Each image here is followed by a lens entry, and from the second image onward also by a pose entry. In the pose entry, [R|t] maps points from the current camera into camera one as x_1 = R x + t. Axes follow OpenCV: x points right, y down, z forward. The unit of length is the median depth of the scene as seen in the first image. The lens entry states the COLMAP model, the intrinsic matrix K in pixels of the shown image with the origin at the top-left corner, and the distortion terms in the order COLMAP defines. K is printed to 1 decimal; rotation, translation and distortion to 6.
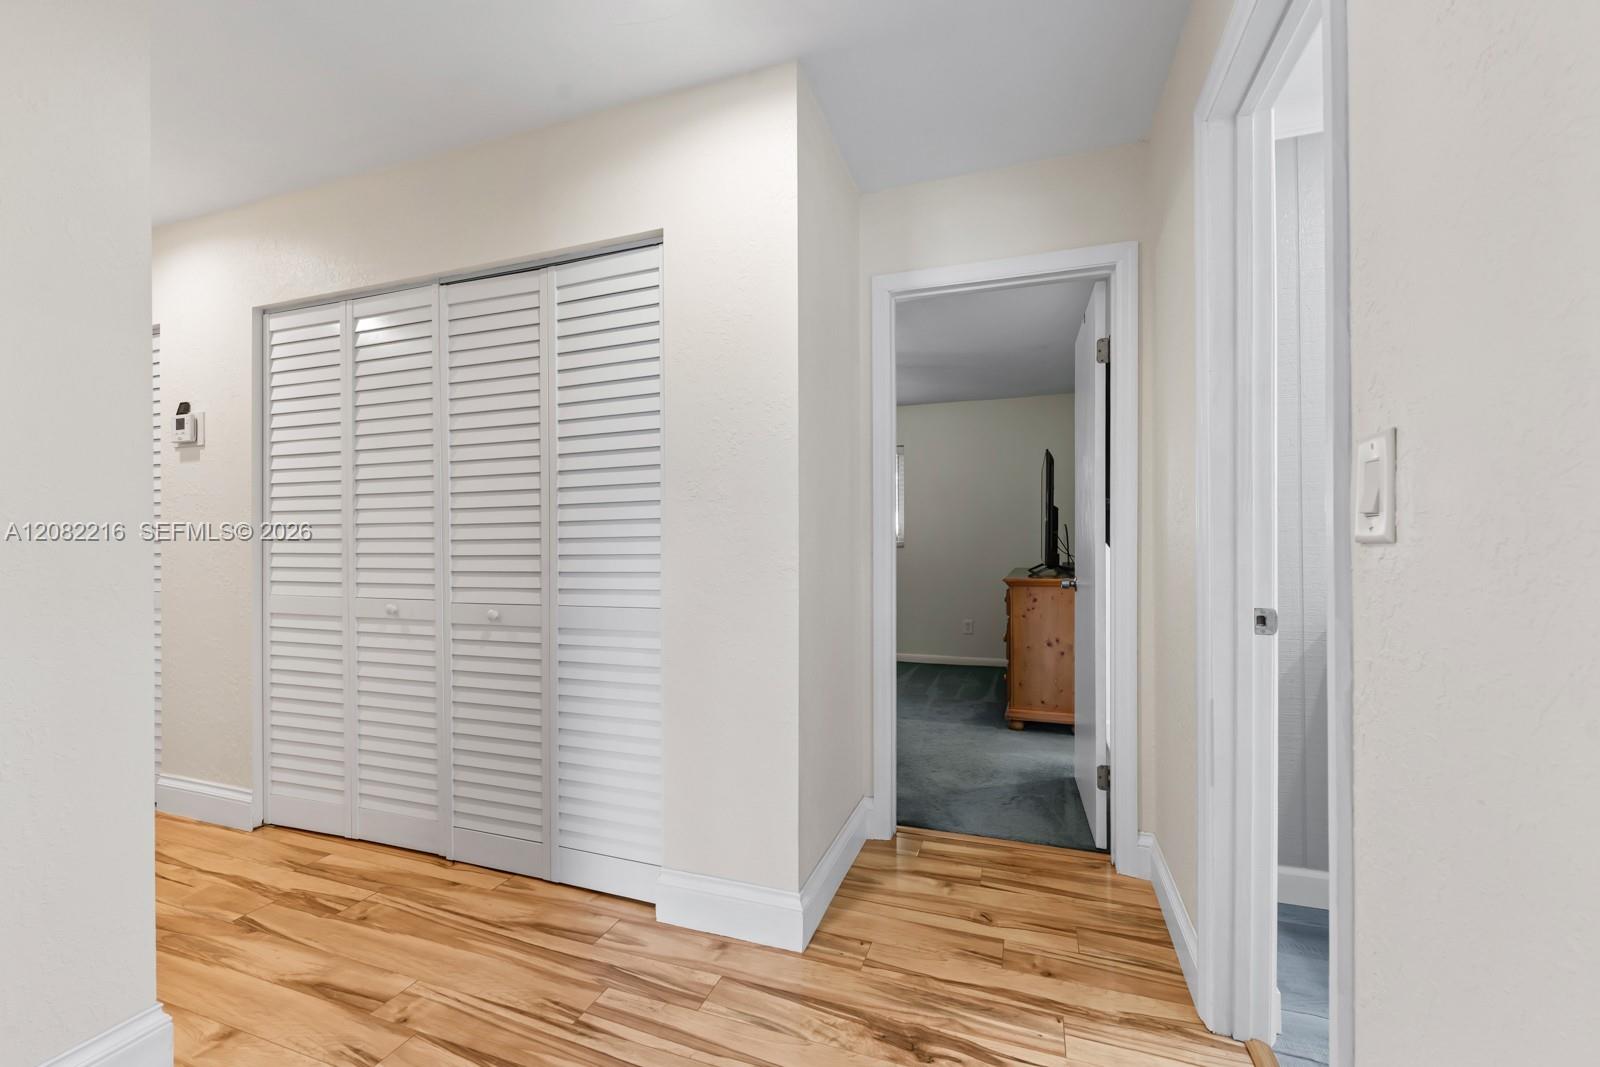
lens RADIAL K [[654.5, 0, 800.0], [0, 654.5, 541.0], [0, 0, 1]] dist [0.001203, -0.000958]
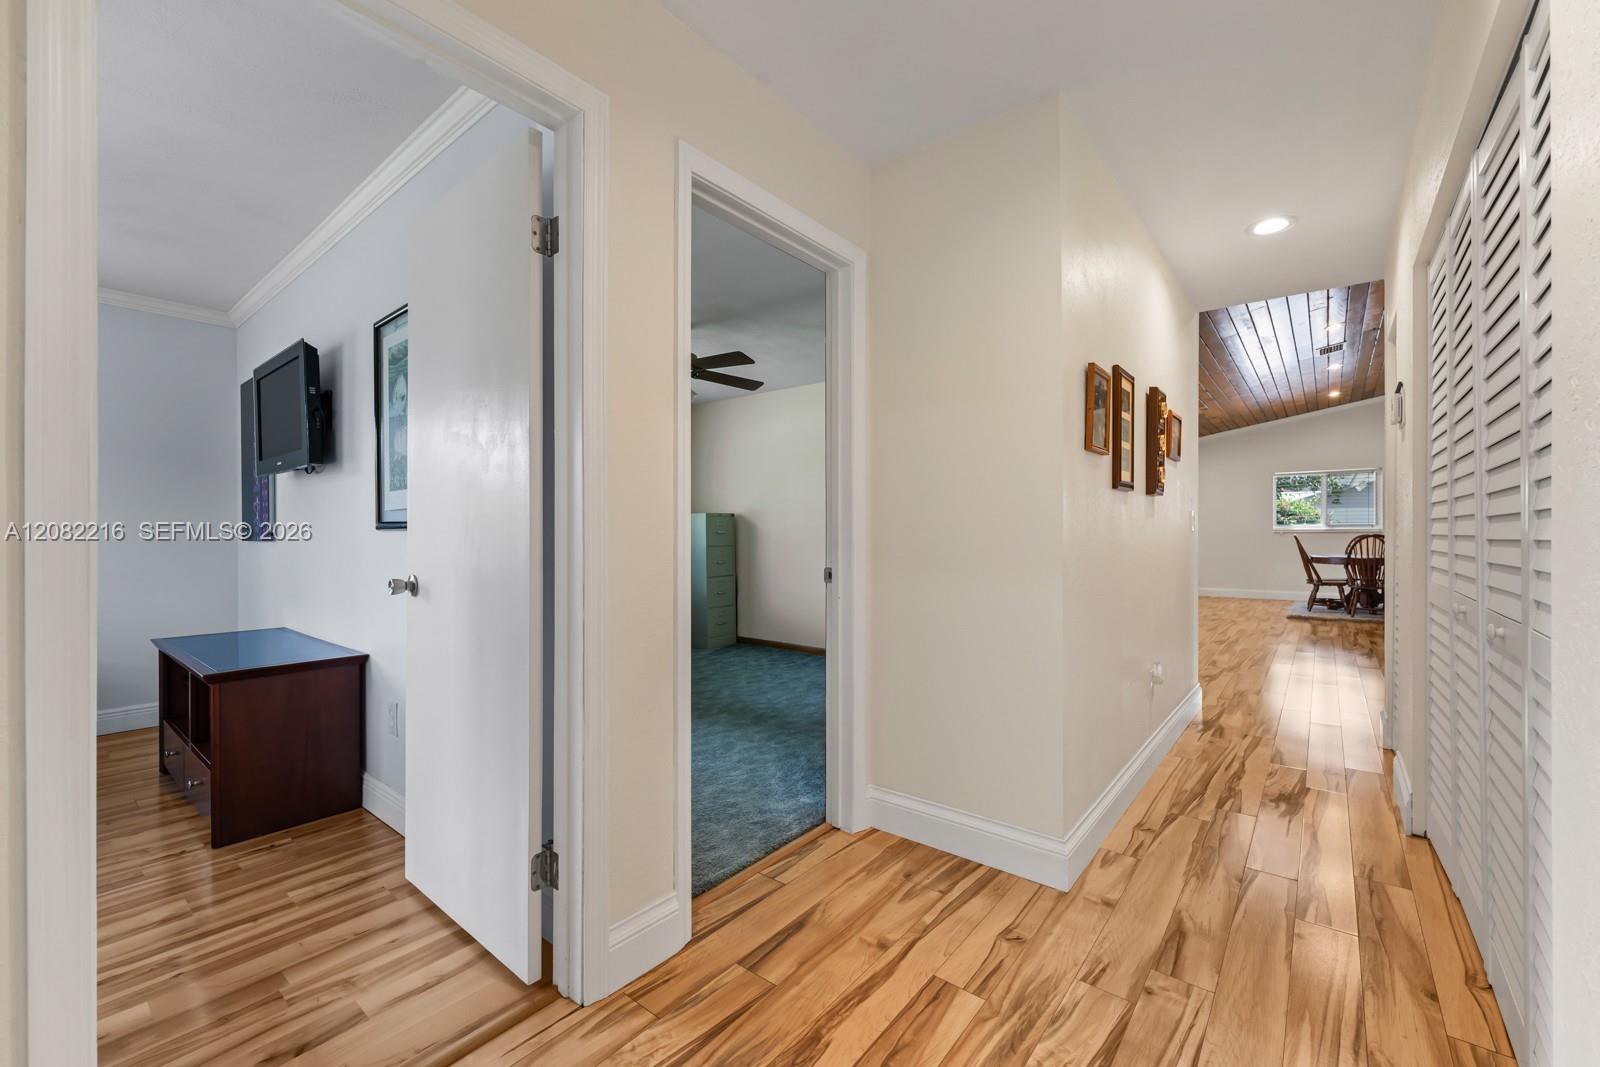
lens RADIAL K [[654.5, 0, 798.6], [0, 654.5, 535.7], [0, 0, 1]] dist [0.001203, -0.000958]
pose [[-0.328464, 0.008970, -0.944474, 0.503543], [0.012463, 0.999909, 0.005162, 0.002899], [0.944434, -0.010075, -0.328546, 0.767331]]
